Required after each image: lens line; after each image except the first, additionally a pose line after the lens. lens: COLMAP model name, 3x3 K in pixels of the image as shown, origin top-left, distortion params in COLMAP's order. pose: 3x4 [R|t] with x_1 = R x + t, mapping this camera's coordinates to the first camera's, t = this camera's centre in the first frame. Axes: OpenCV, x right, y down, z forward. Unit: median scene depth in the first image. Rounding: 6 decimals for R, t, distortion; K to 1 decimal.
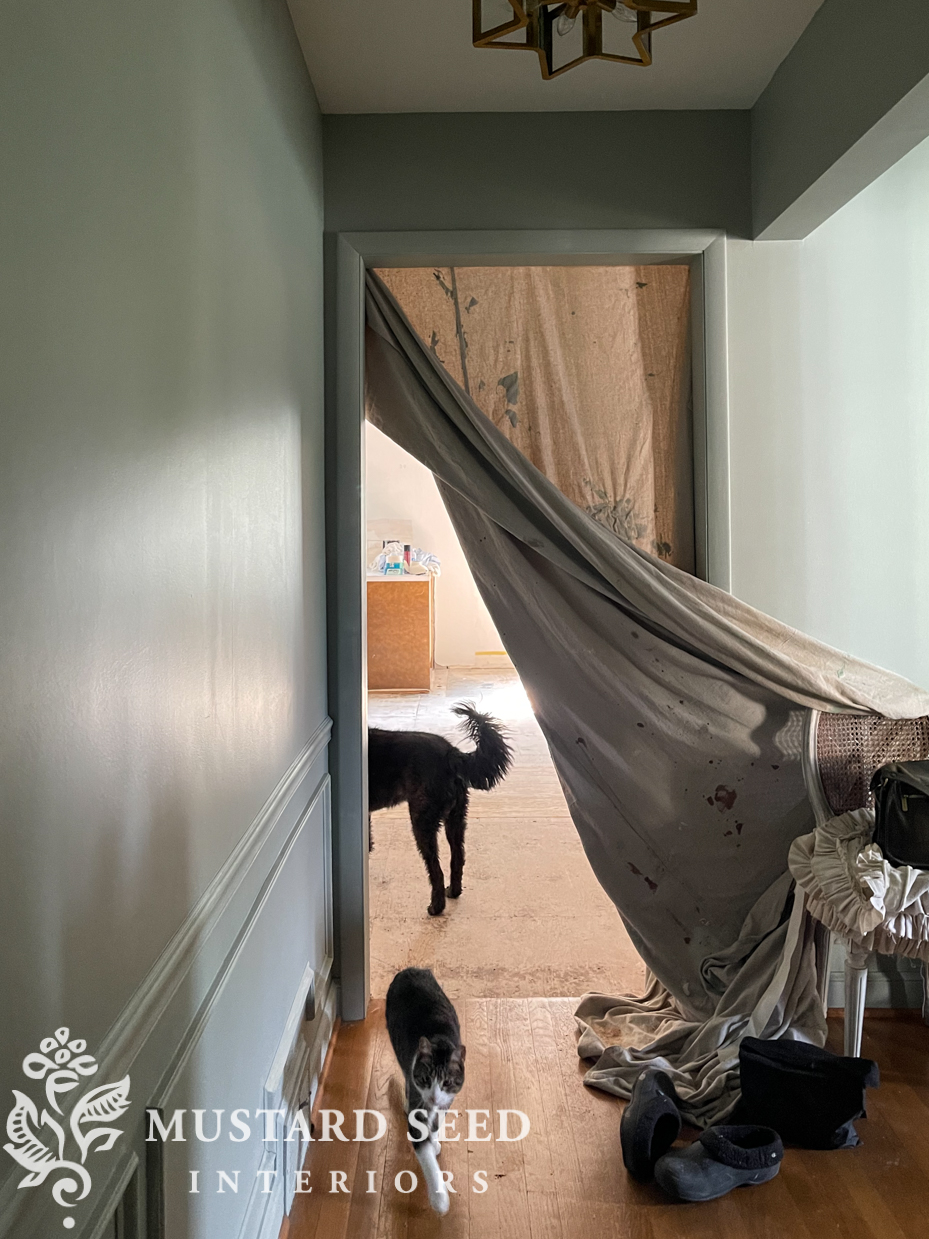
lens RADIAL K [[976.5, 0, 464.5], [0, 976.5, 619.5], [0, 0, 1]] dist [-0.077903, 0.116965]
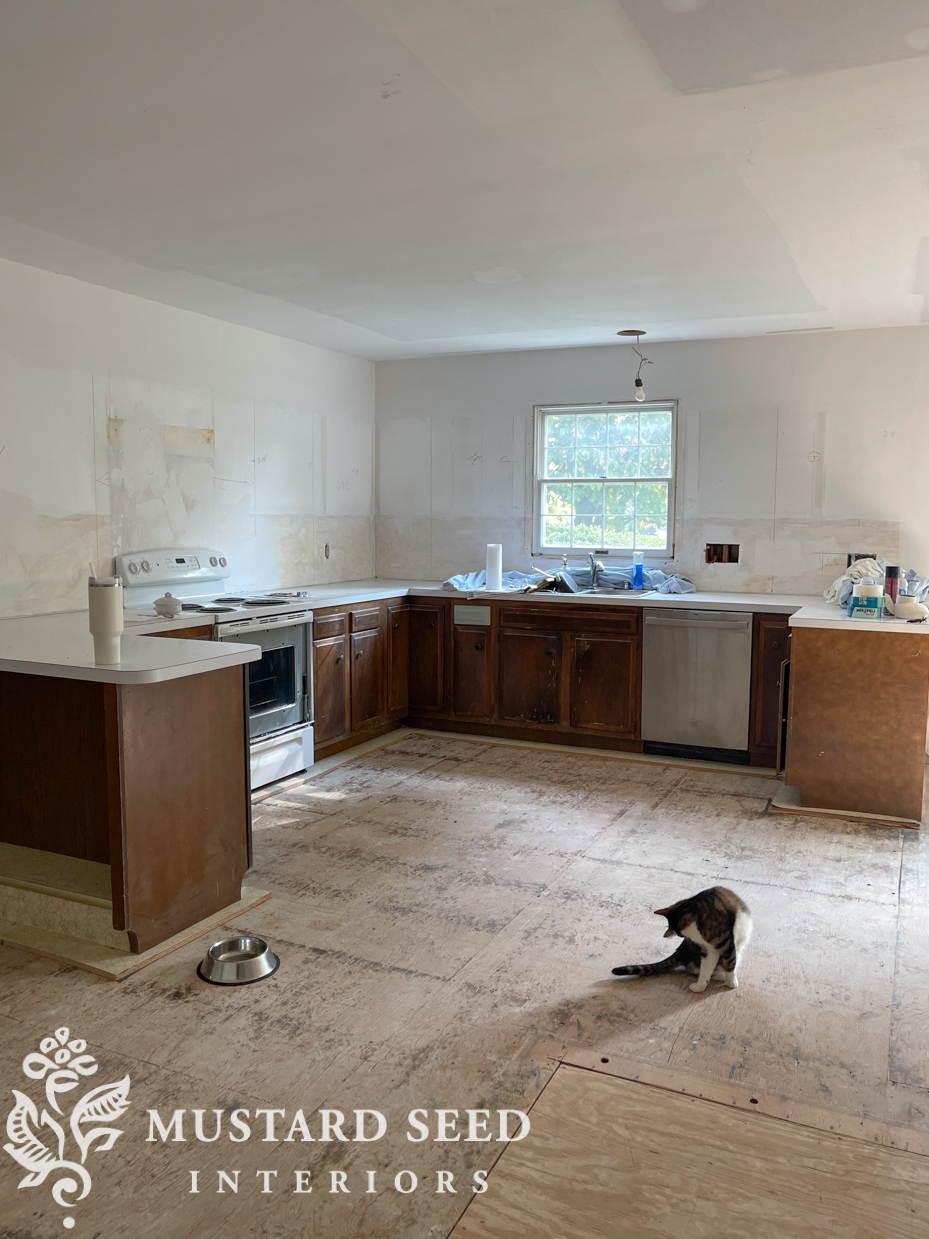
lens RADIAL K [[976.5, 0, 464.5], [0, 976.5, 619.5], [0, 0, 1]] dist [-0.077903, 0.116965]
pose [[0.897616, 0.055459, -0.437276, -0.035009], [-0.051662, 0.998452, 0.020584, -0.044921], [0.437741, 0.004114, 0.899092, 0.374395]]
